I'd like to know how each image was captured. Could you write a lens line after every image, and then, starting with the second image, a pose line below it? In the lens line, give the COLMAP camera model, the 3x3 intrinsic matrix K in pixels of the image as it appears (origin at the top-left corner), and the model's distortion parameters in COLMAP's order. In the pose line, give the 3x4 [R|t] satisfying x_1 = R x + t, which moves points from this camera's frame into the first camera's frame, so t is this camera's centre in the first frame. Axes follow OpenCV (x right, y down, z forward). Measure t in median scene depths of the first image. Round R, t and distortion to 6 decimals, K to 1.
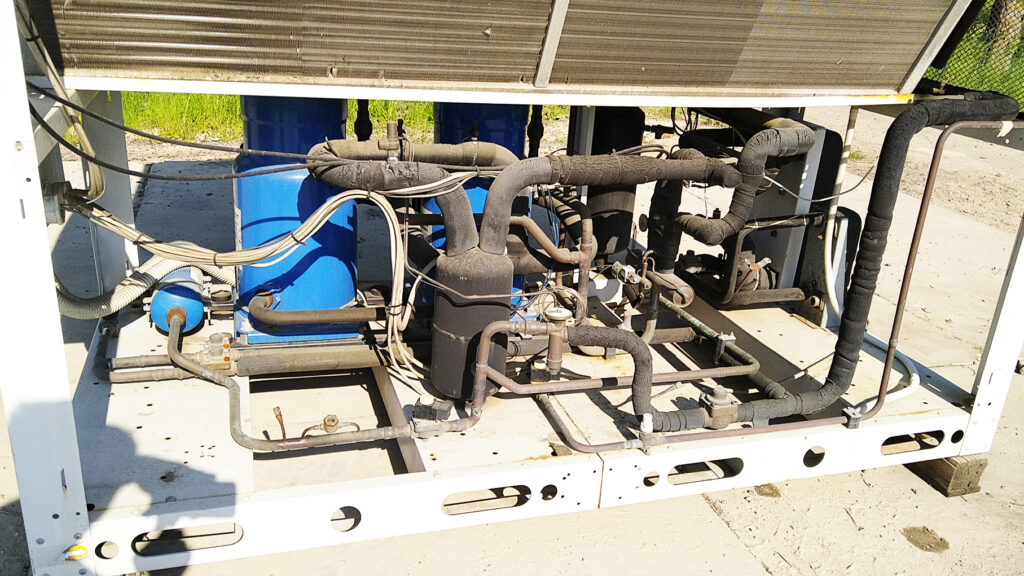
lens RADIAL K [[833.0, 0, 512.0], [0, 833.0, 288.0], [0, 0, 1]] dist [0.006825, 0.002876]
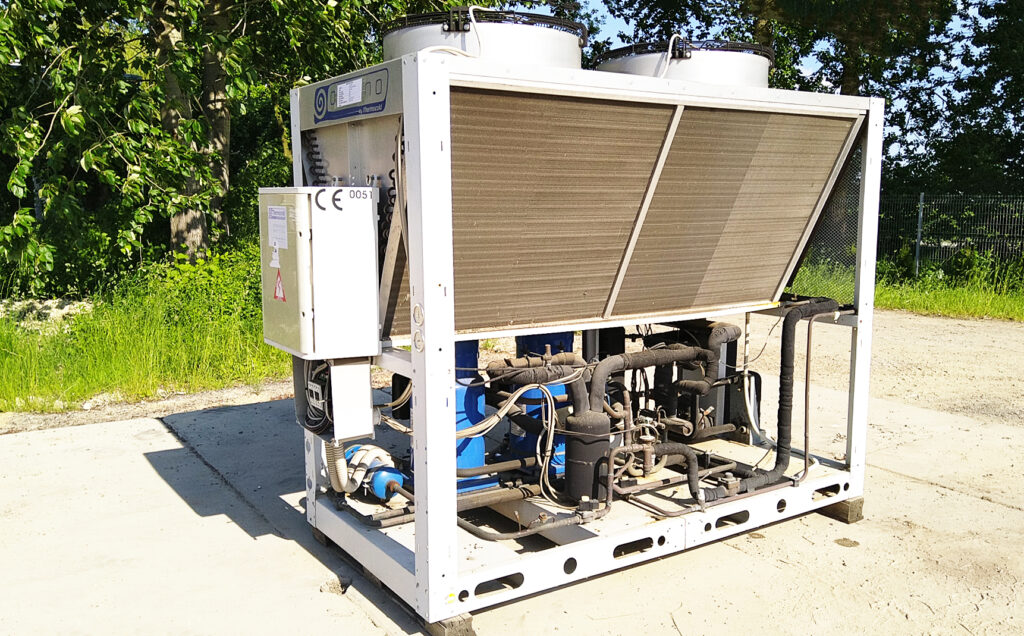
lens RADIAL K [[882.3, 0, 512.0], [0, 882.3, 318.0], [0, 0, 1]] dist [0.012516, 0.000248]
pose [[0.960832, -0.097325, 0.259481, -0.584074], [0.153261, 0.966704, -0.204924, 0.105851], [-0.230897, 0.236665, 0.943756, -0.671492]]
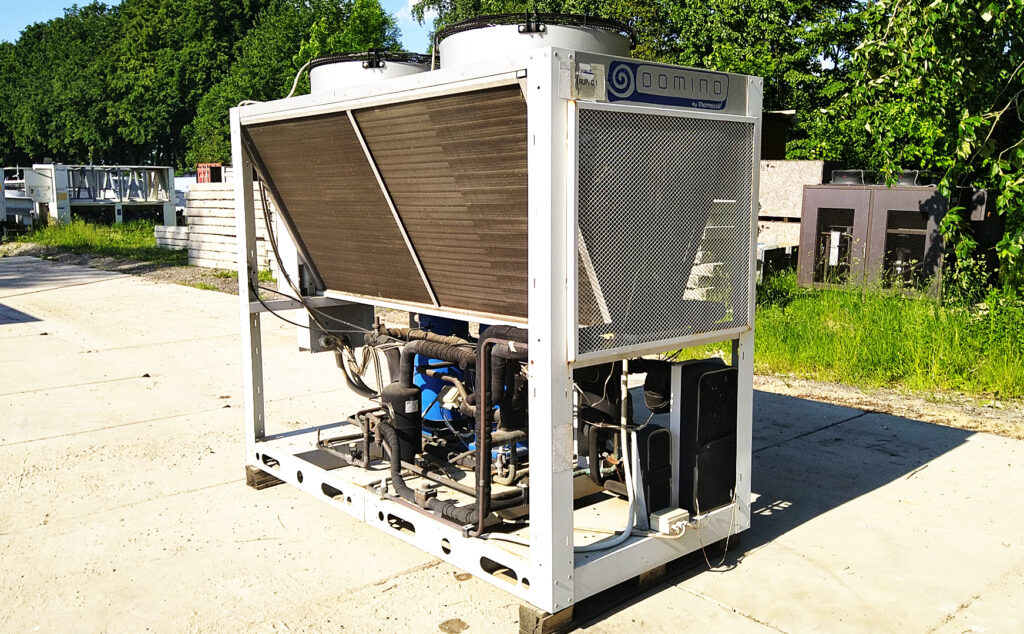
lens RADIAL K [[882.3, 0, 512.0], [0, 882.3, 317.0], [0, 0, 1]] dist [0.012516, 0.000248]
pose [[0.397820, 0.054256, -0.915858, 1.720505], [-0.297511, 0.951936, -0.072836, -0.107915], [0.867886, 0.301453, 0.394841, 0.306278]]
